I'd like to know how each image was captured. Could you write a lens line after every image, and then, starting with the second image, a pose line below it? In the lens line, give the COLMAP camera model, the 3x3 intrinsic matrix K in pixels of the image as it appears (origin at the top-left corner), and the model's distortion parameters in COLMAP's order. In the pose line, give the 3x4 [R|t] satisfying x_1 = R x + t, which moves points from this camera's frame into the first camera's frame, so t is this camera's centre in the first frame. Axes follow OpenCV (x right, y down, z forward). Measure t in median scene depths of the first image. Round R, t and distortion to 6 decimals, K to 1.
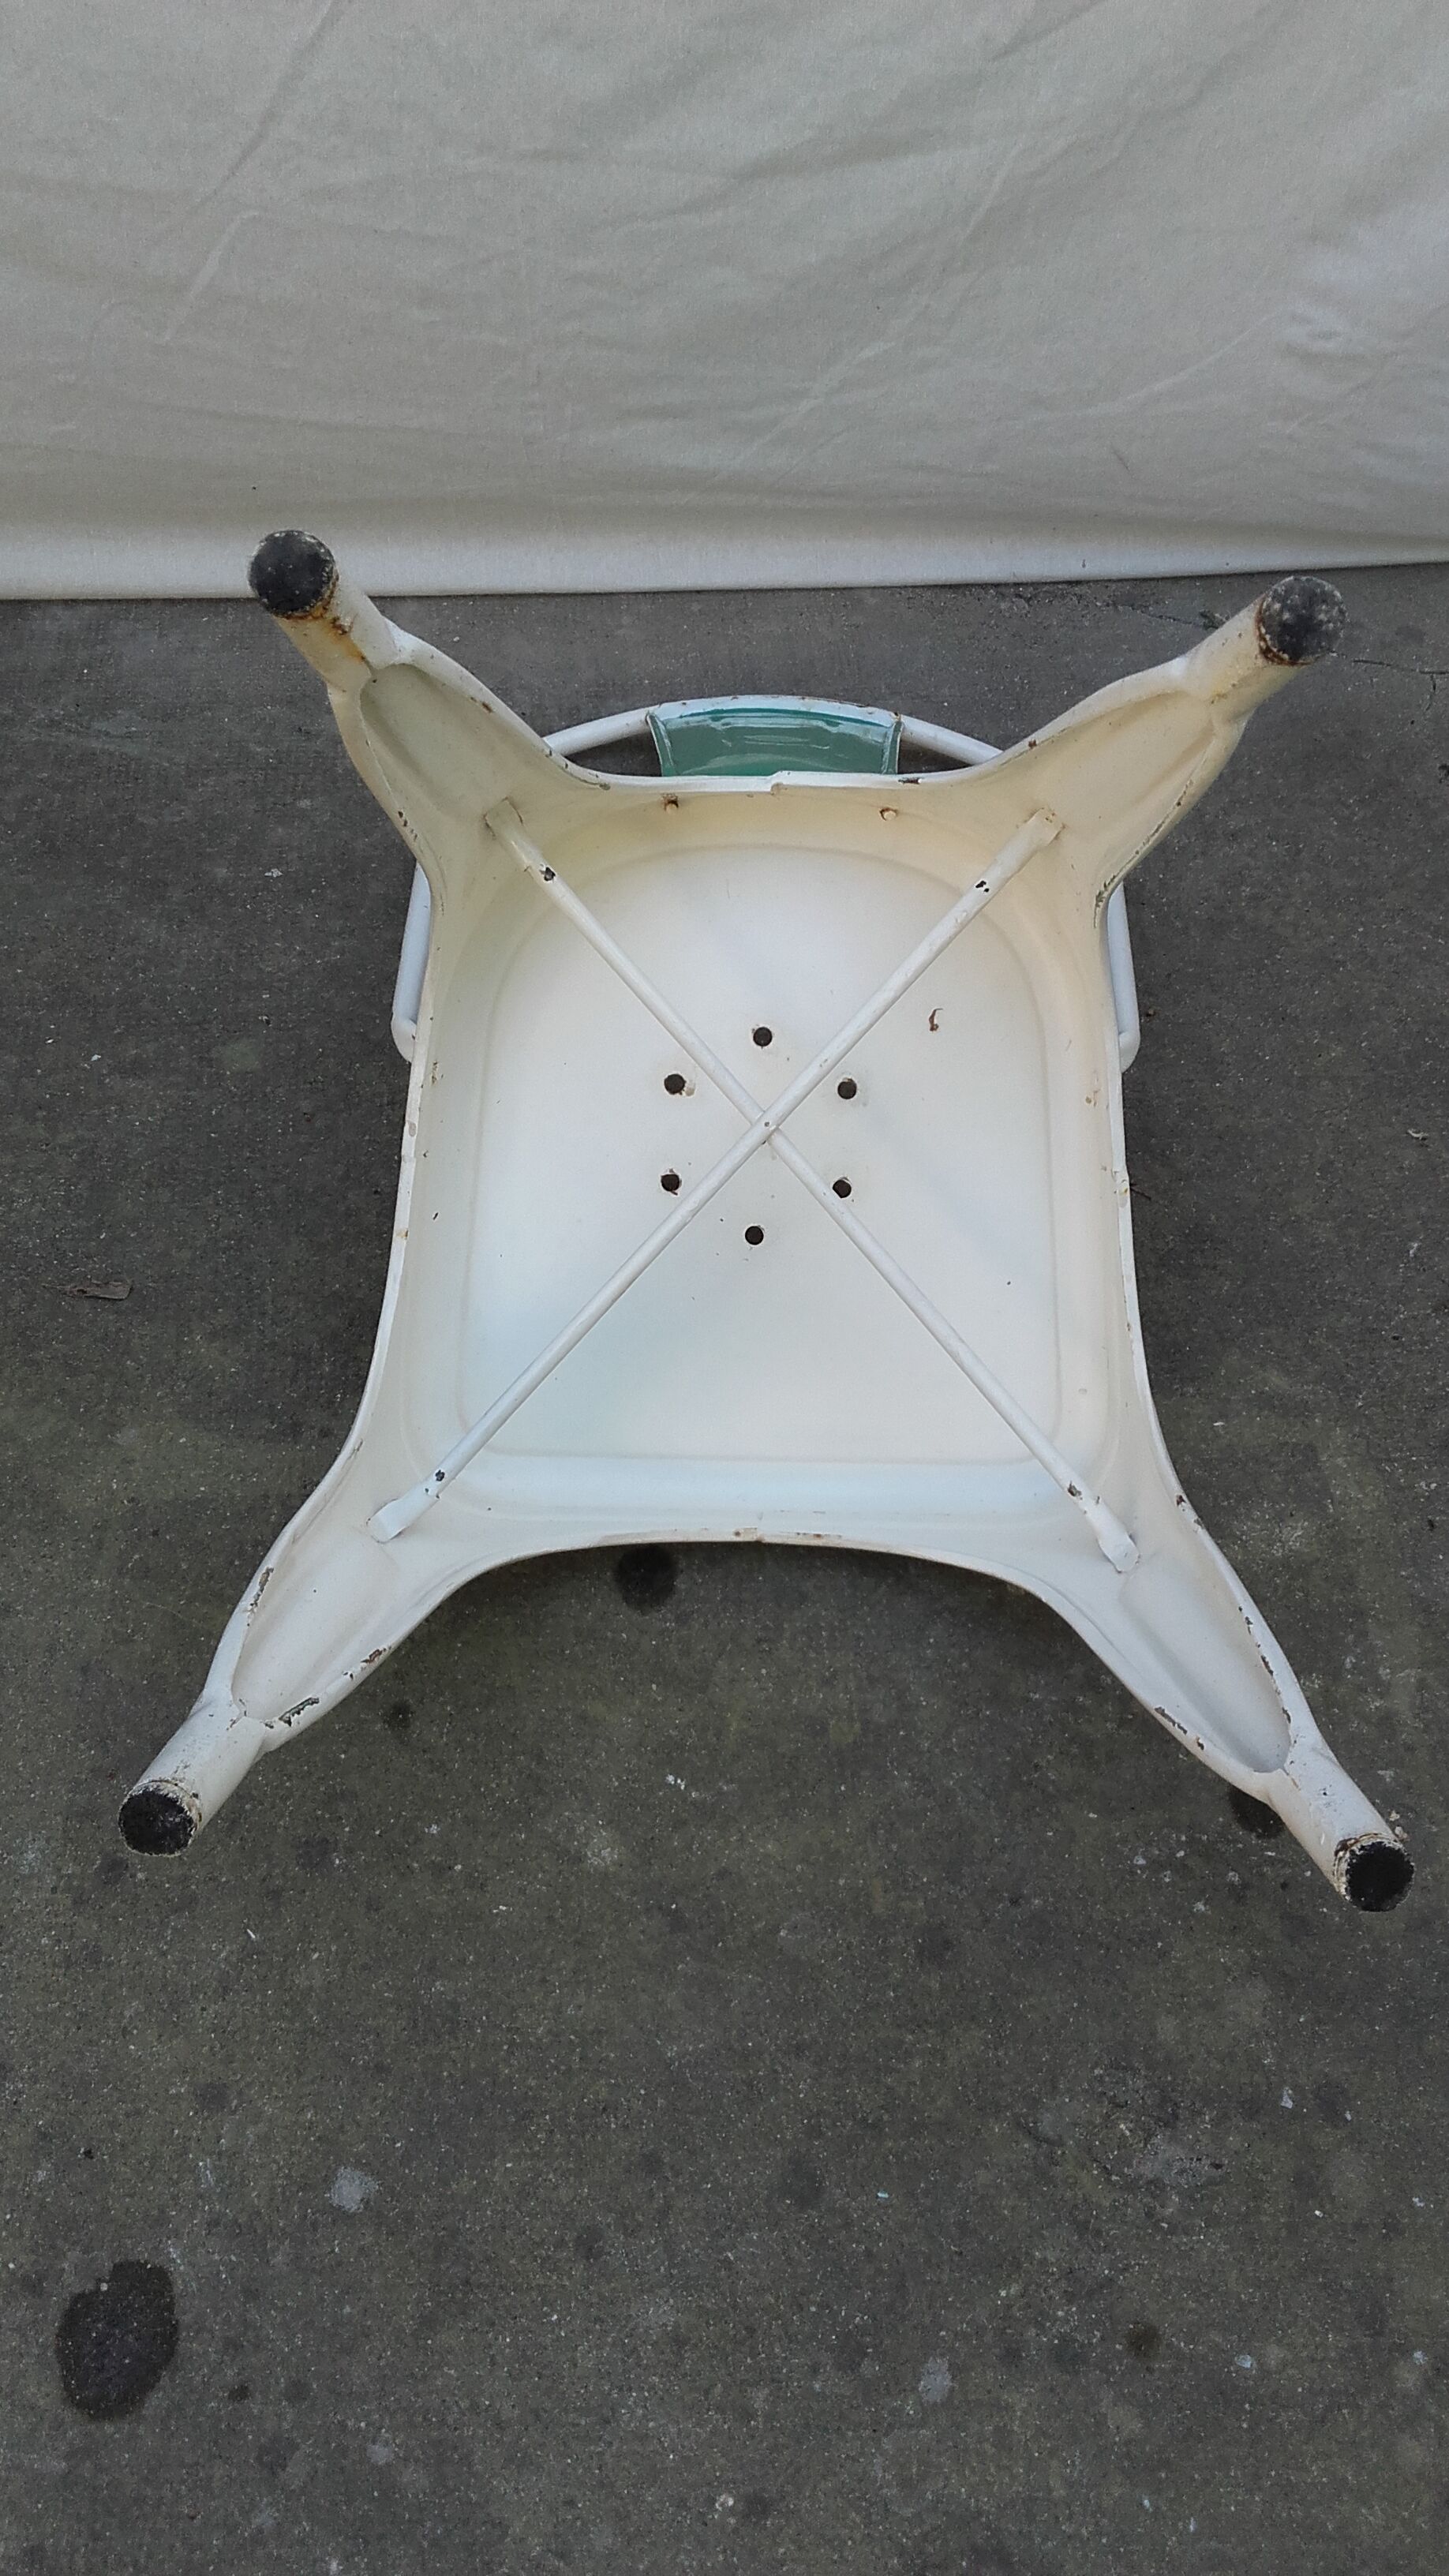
lens RADIAL K [[2320.4, 0, 724.5], [0, 2320.4, 1288.0], [0, 0, 1]] dist [0.089770, -0.194142]
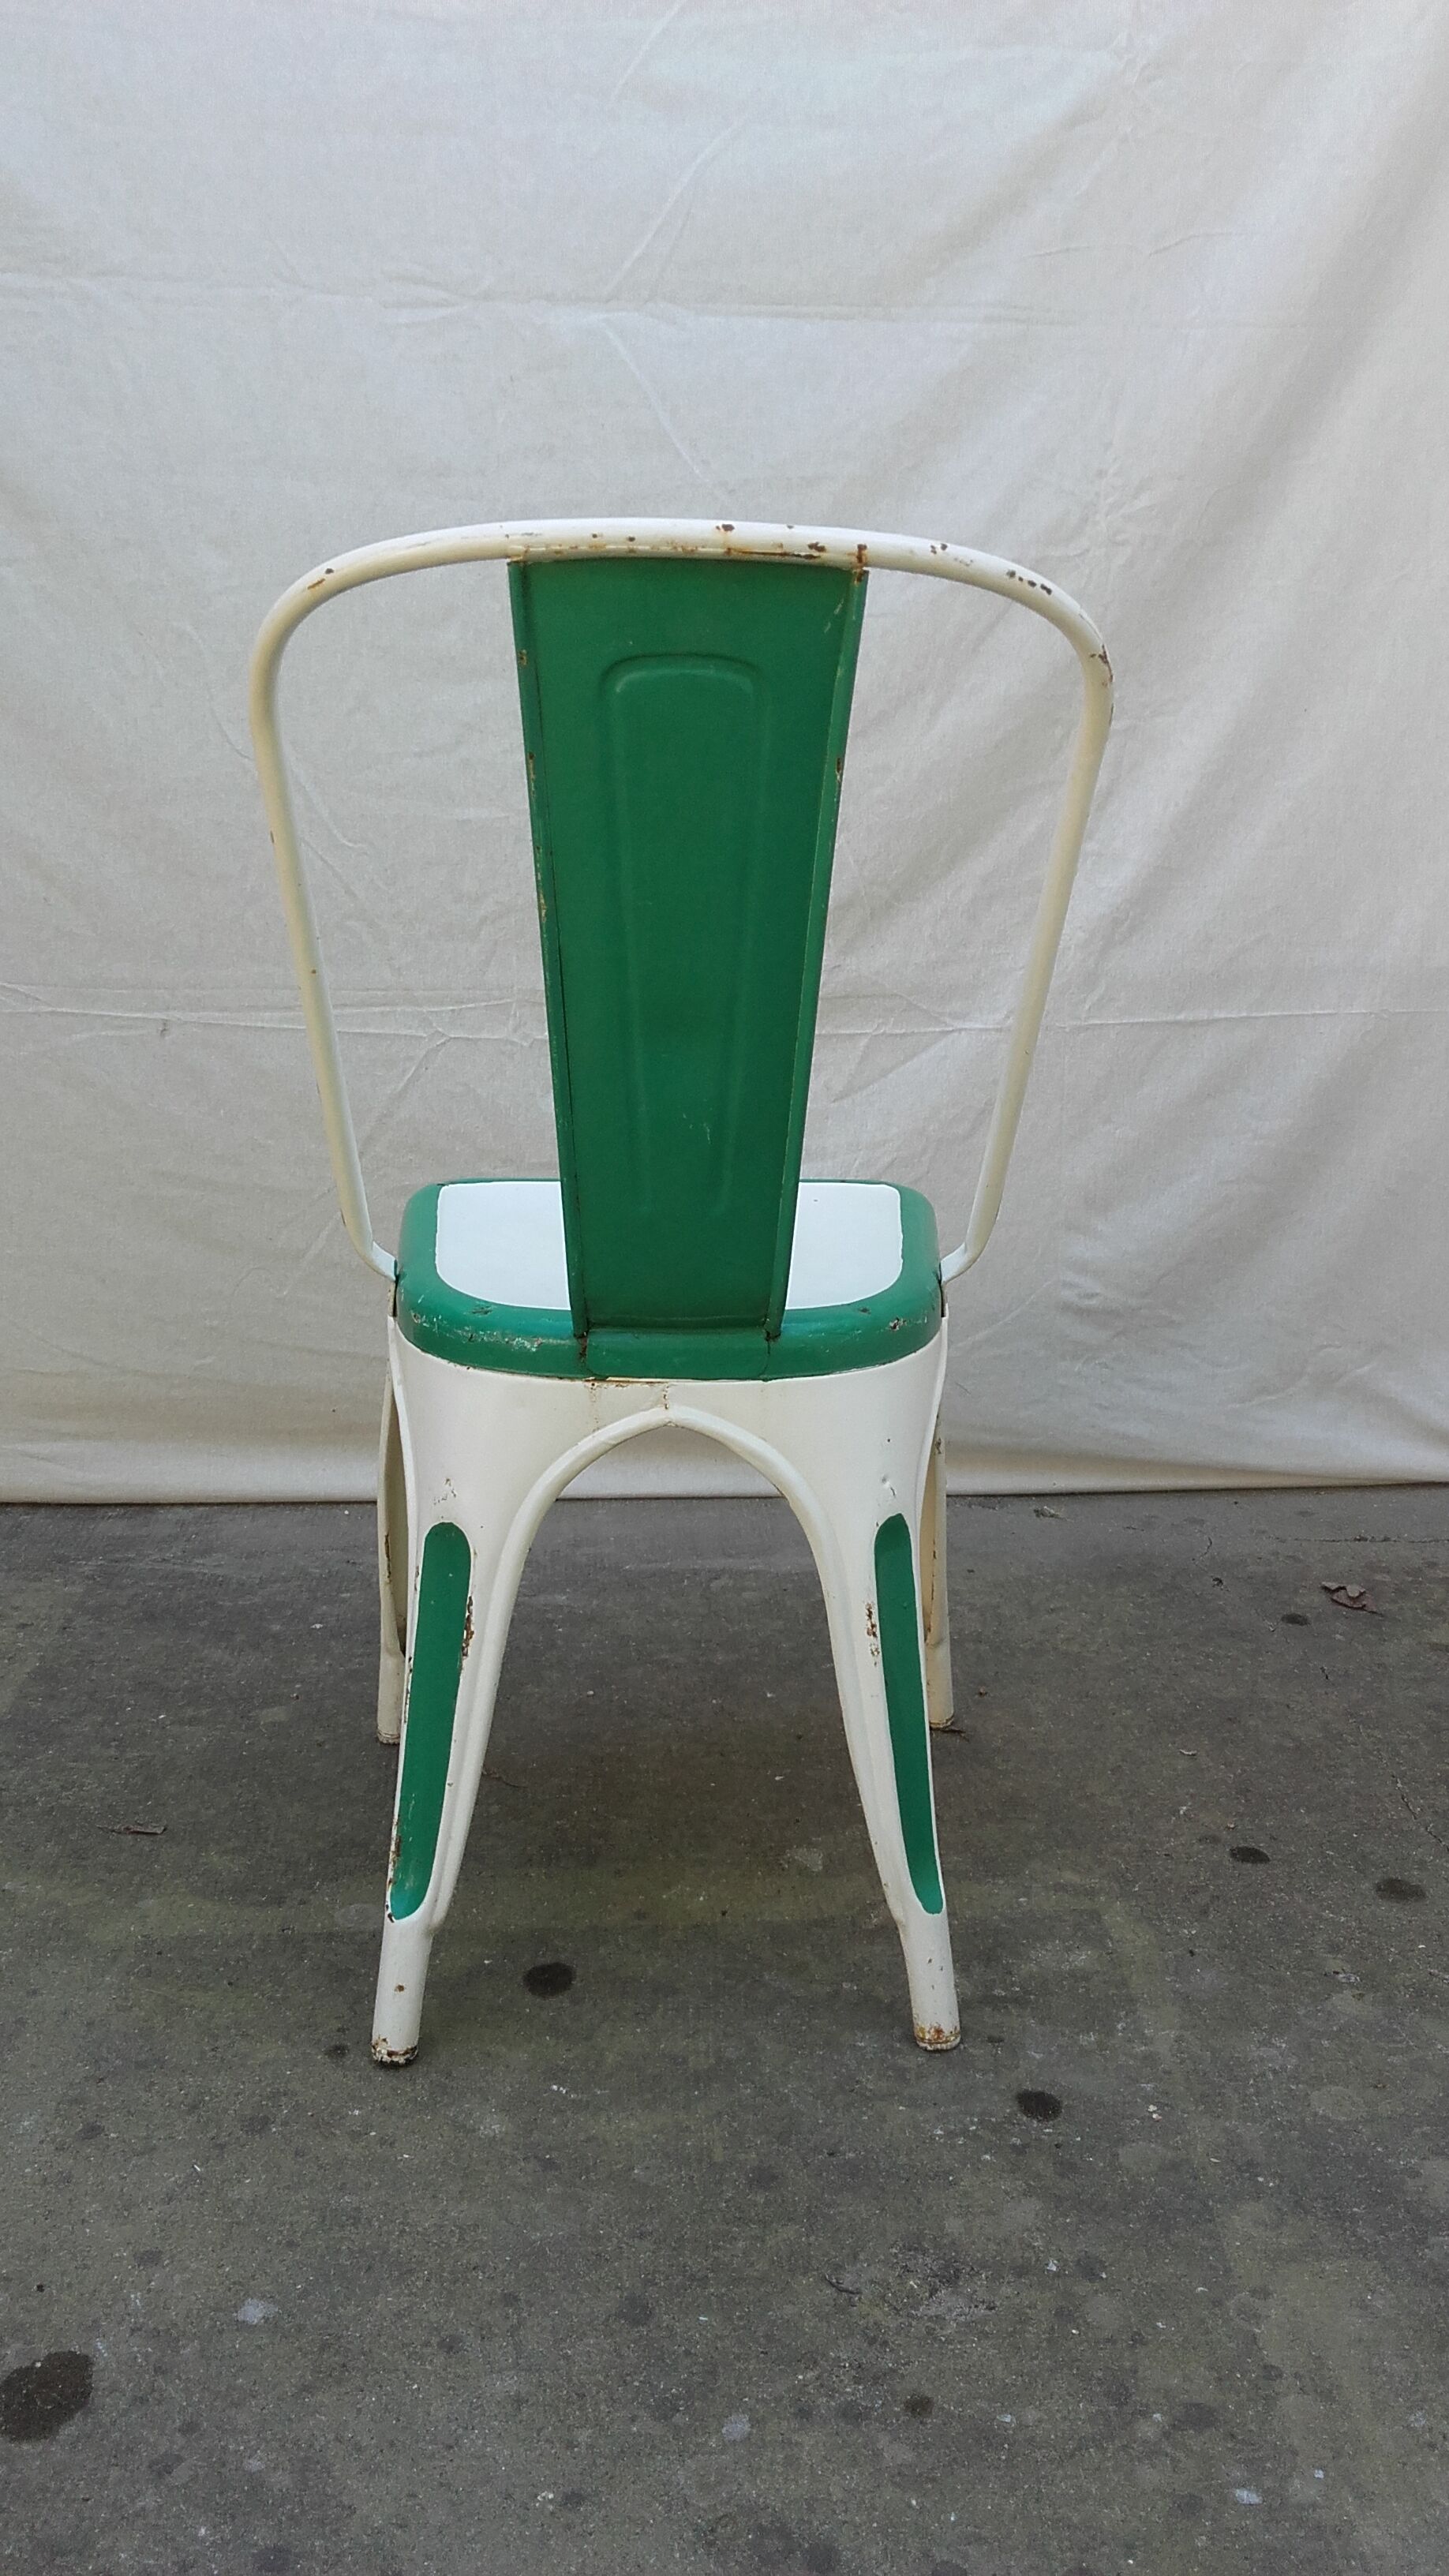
lens RADIAL K [[2318.7, 0, 724.5], [0, 2318.7, 1288.0], [0, 0, 1]] dist [0.067427, -0.170443]
pose [[0.999468, -0.011344, -0.030574, 0.116909], [-0.008569, 0.813233, -0.581875, 0.632099], [0.031464, 0.581827, 0.812703, -0.246670]]
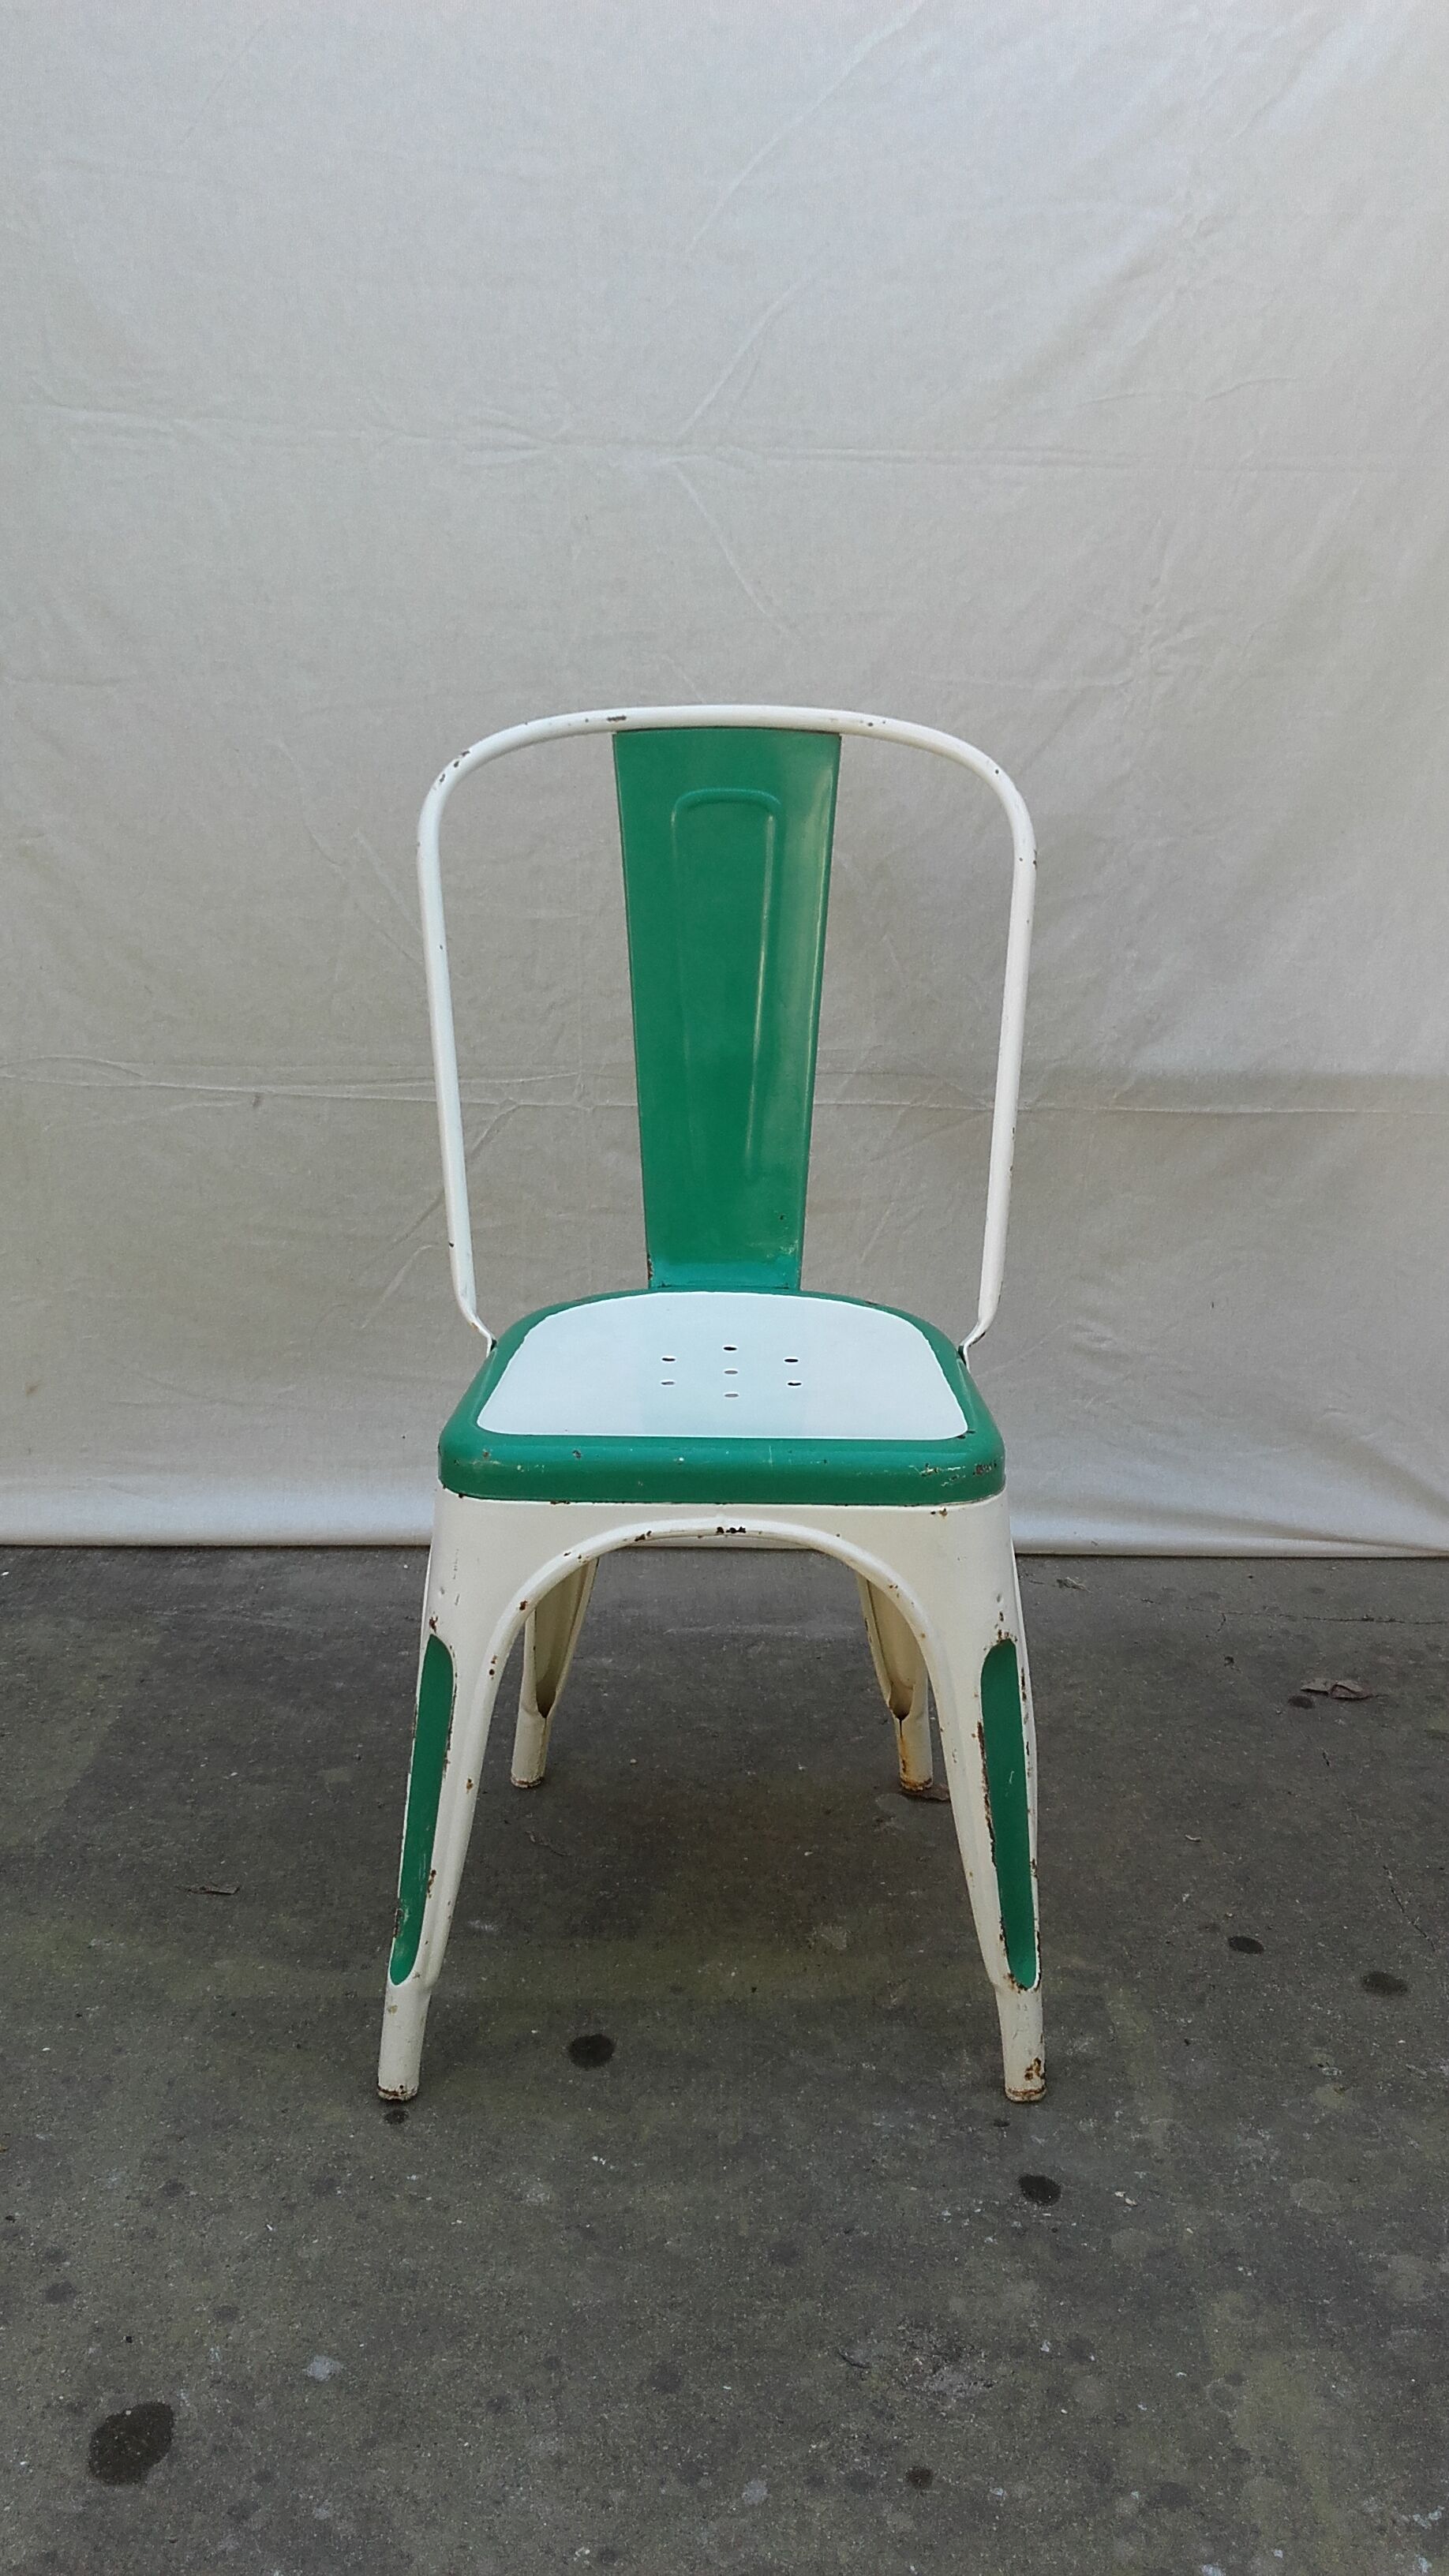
lens RADIAL K [[2300.8, 0, 726.6], [0, 2300.8, 1300.7], [0, 0, 1]] dist [0.069136, -0.170039]
pose [[0.998760, 0.012888, -0.048086, 0.118198], [-0.037823, 0.824477, -0.564631, 0.600241], [0.032369, 0.565749, 0.823942, -0.389039]]
